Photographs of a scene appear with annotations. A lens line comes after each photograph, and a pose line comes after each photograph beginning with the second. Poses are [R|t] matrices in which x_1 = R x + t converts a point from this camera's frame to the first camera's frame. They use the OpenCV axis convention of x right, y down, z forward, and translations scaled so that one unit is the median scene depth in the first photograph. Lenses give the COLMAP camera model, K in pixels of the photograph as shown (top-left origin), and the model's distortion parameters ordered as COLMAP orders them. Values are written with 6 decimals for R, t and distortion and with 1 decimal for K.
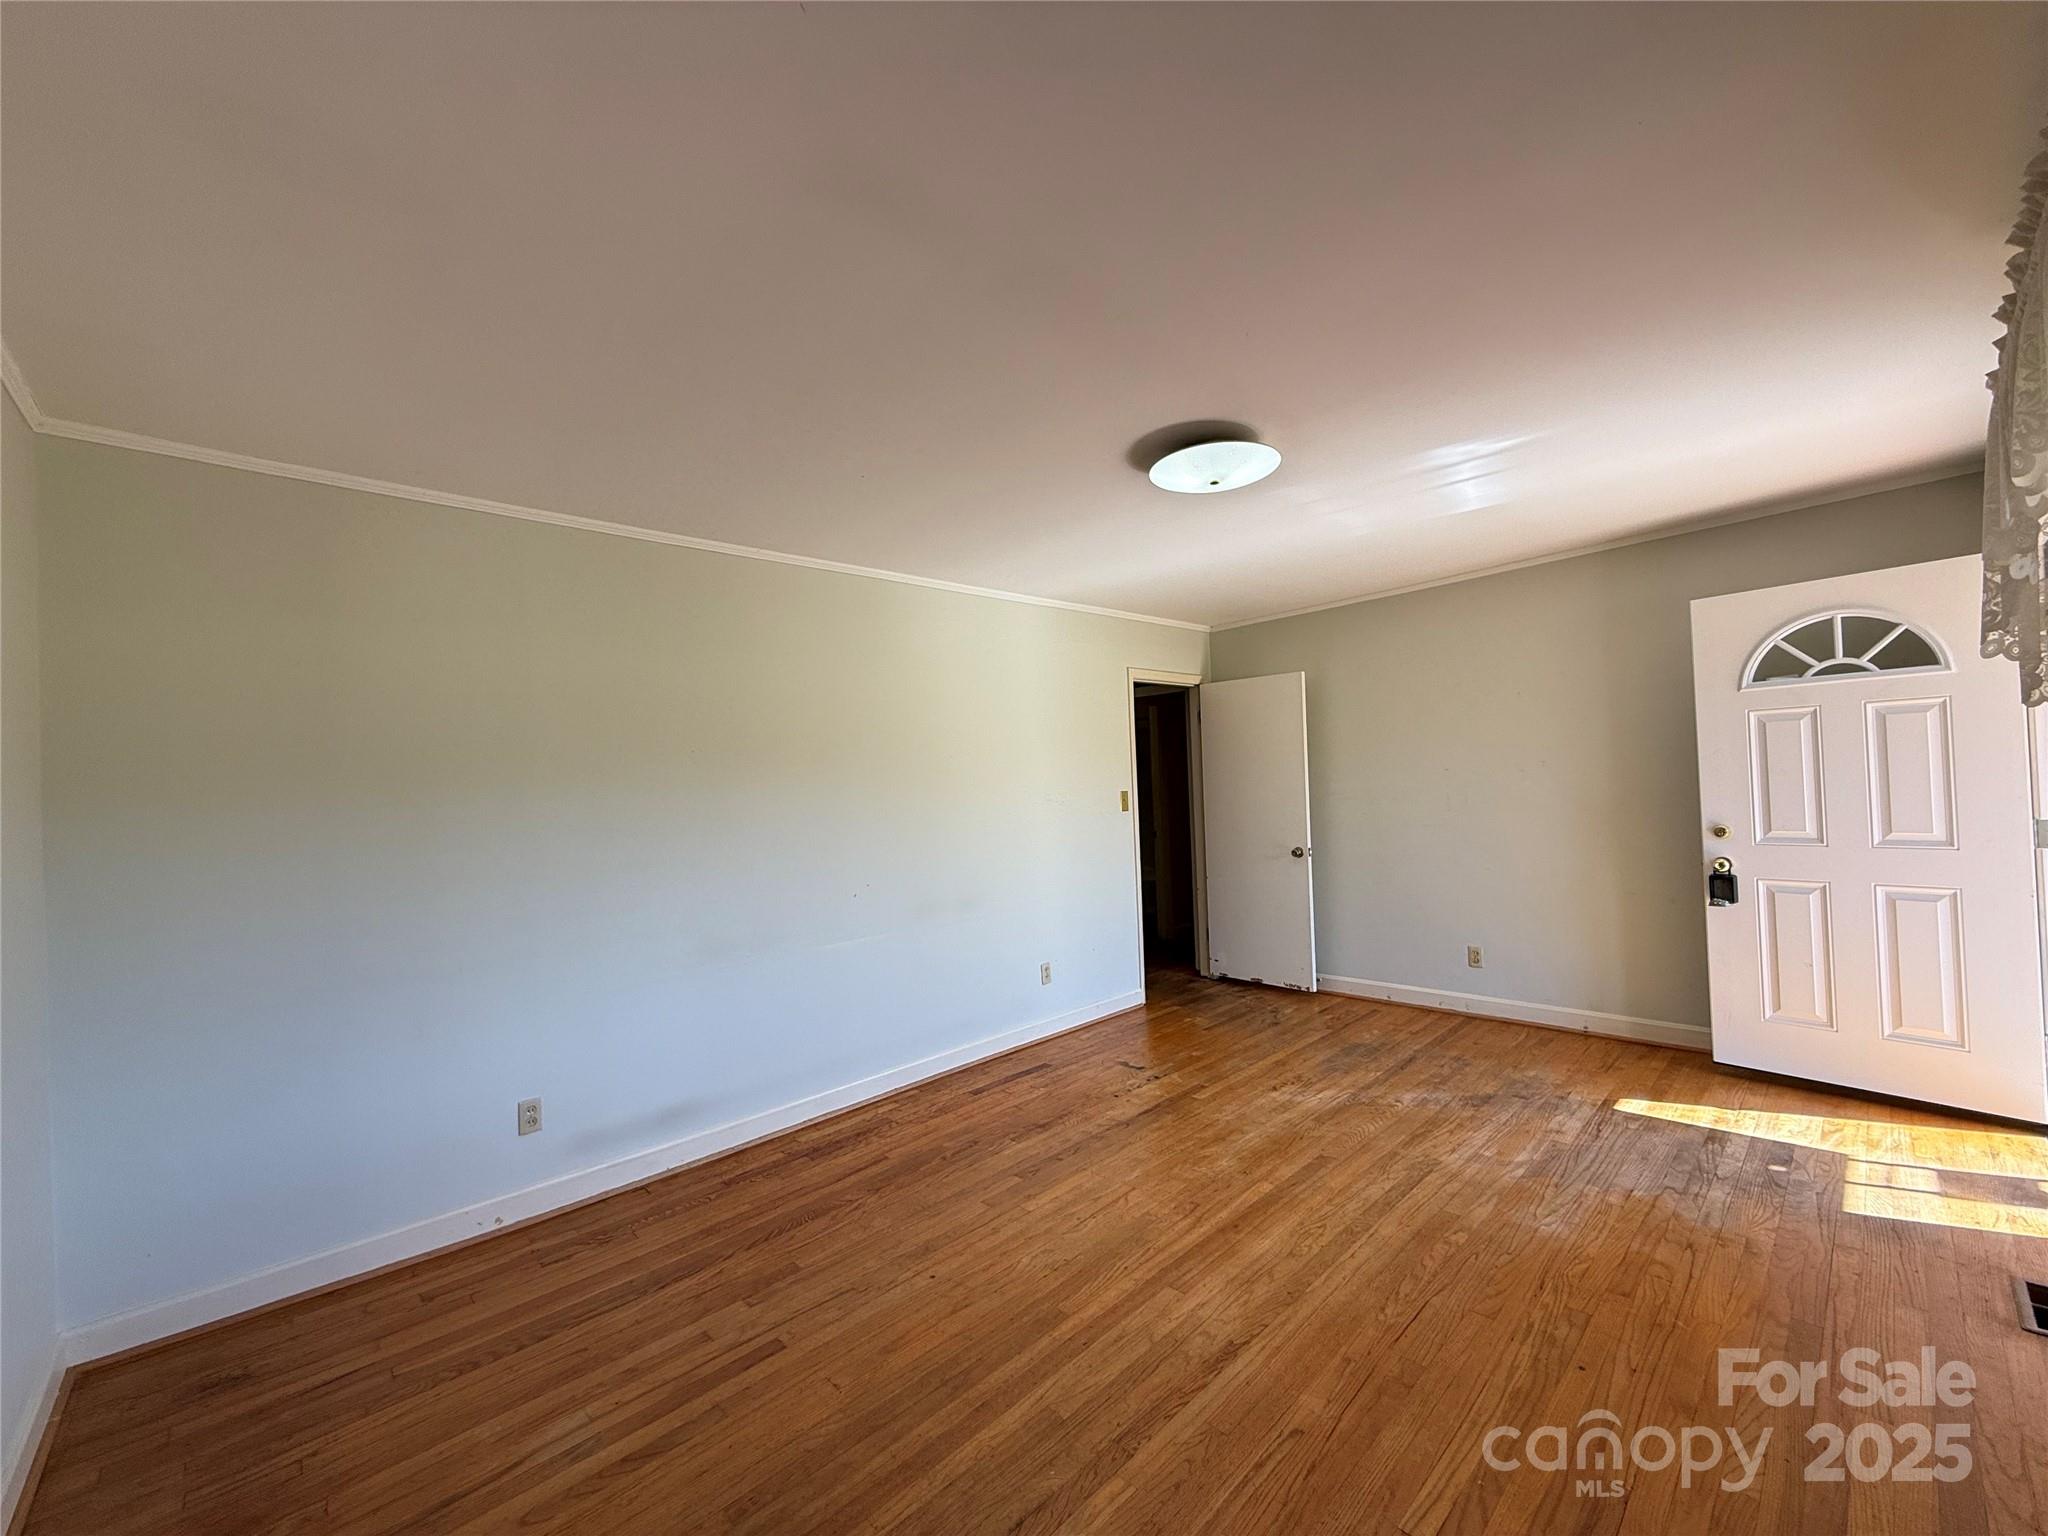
lens RADIAL K [[820.1, 0, 1021.3], [0, 820.1, 778.3], [0, 0, 1]] dist [-0.000645, -0.000460]
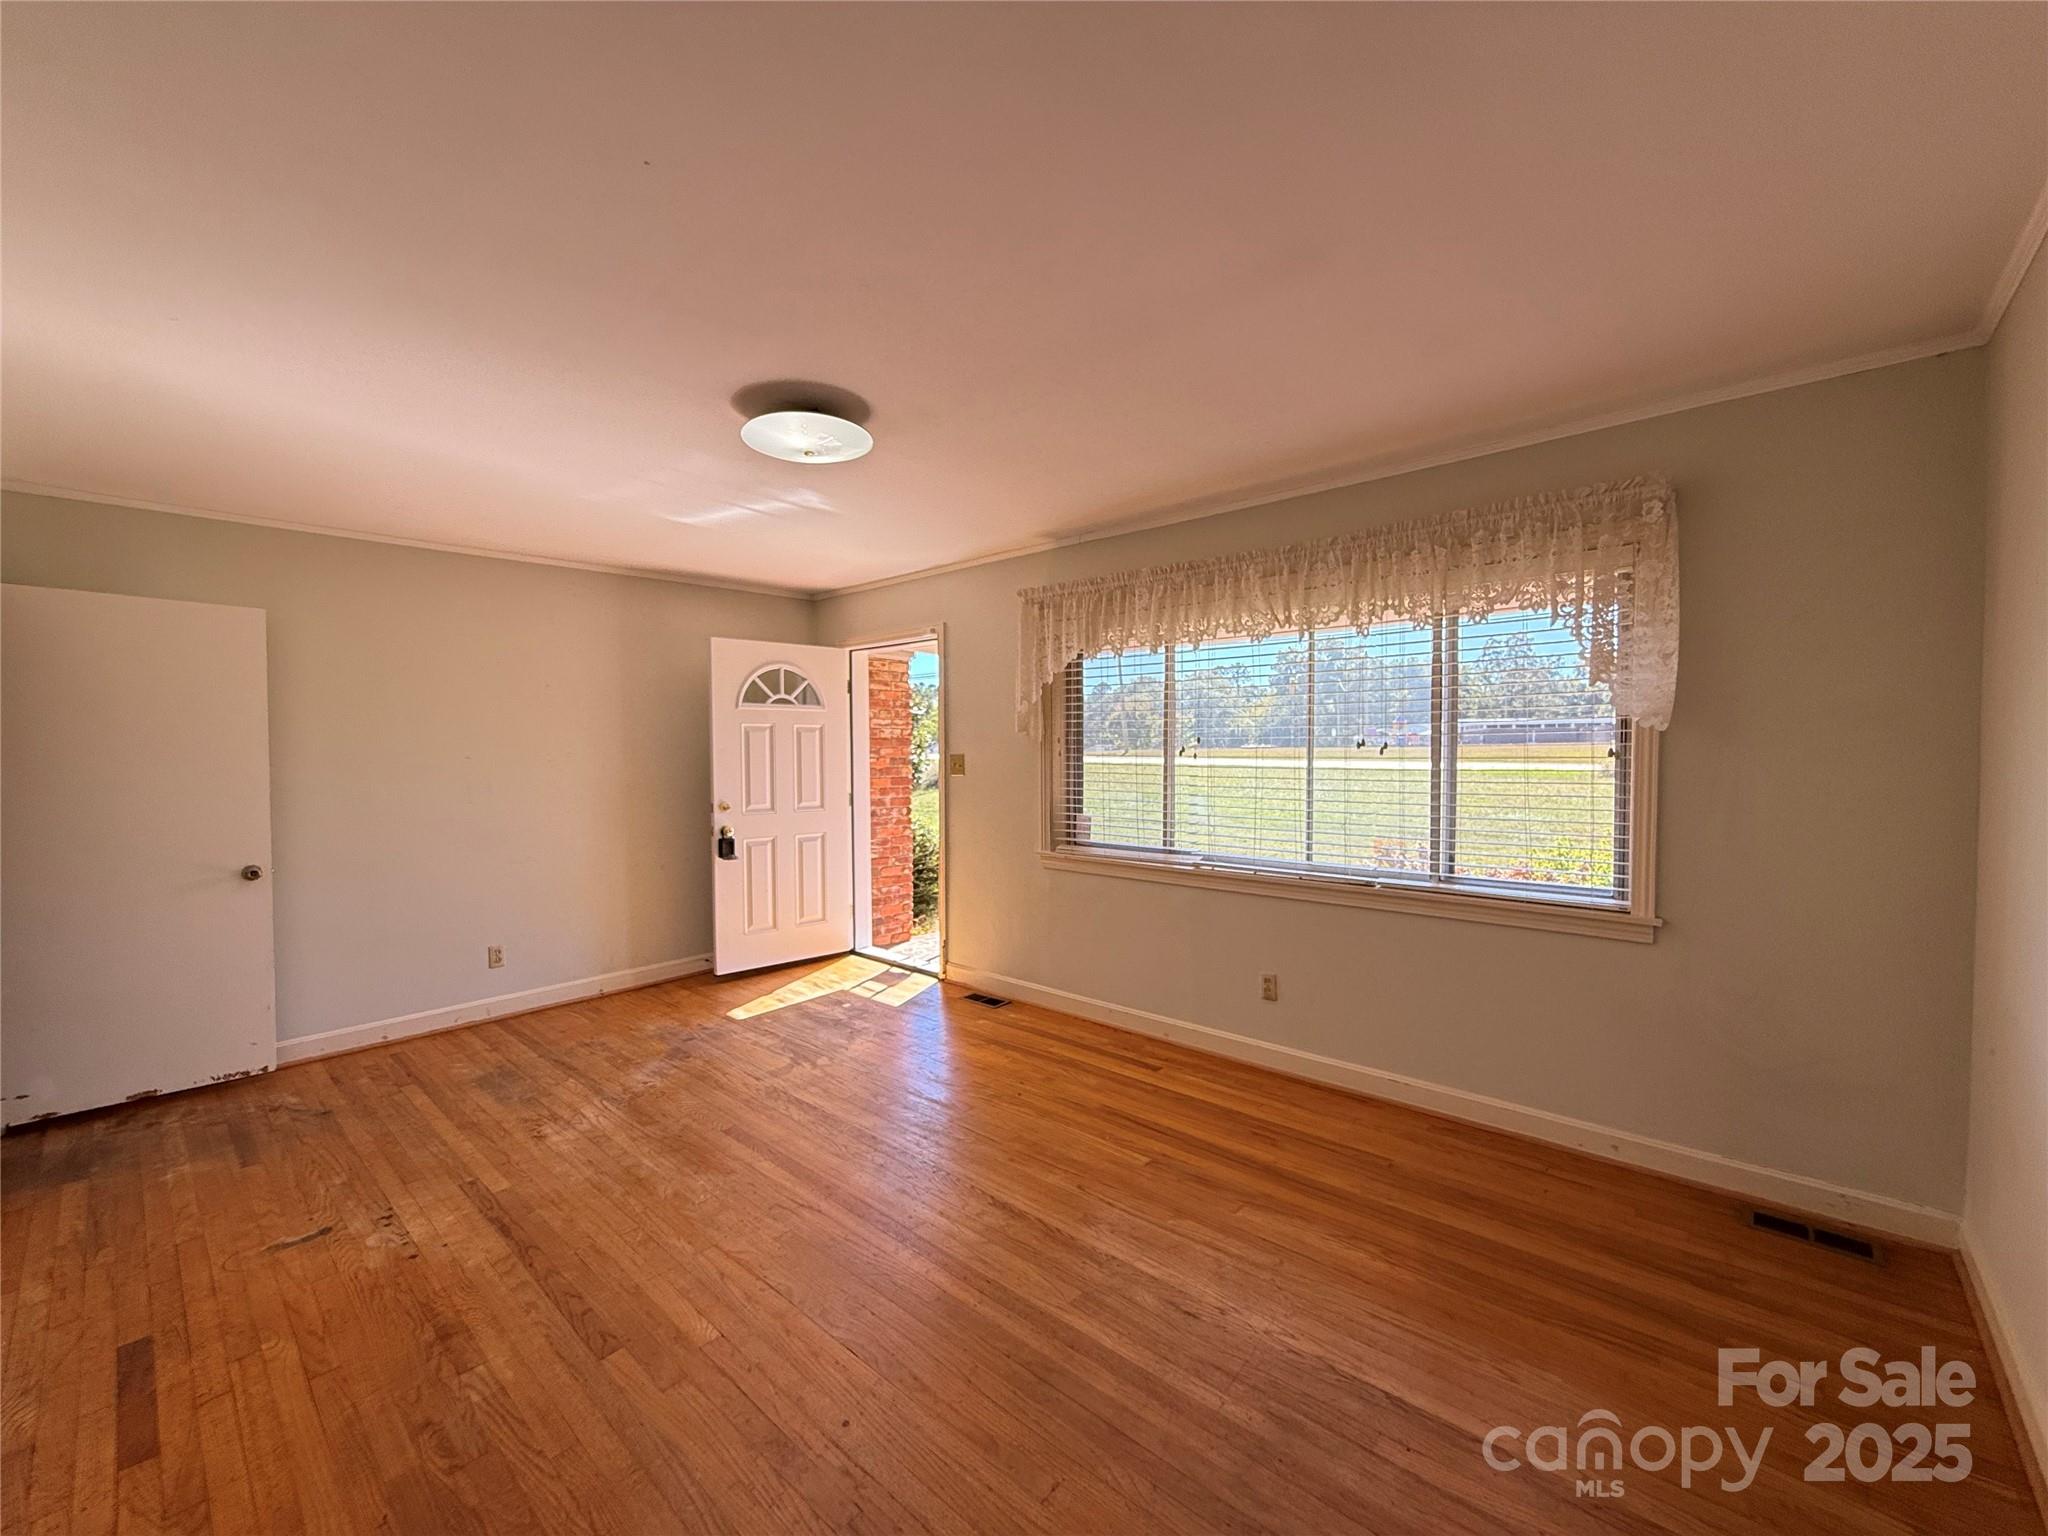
lens RADIAL K [[820.1, 0, 1021.3], [0, 820.1, 778.3], [0, 0, 1]] dist [-0.000645, -0.000460]
pose [[-0.089024, 0.013057, 0.995944, -0.575642], [0.007187, 0.999896, -0.012466, 0.036678], [-0.996004, 0.006048, -0.089108, 0.619160]]
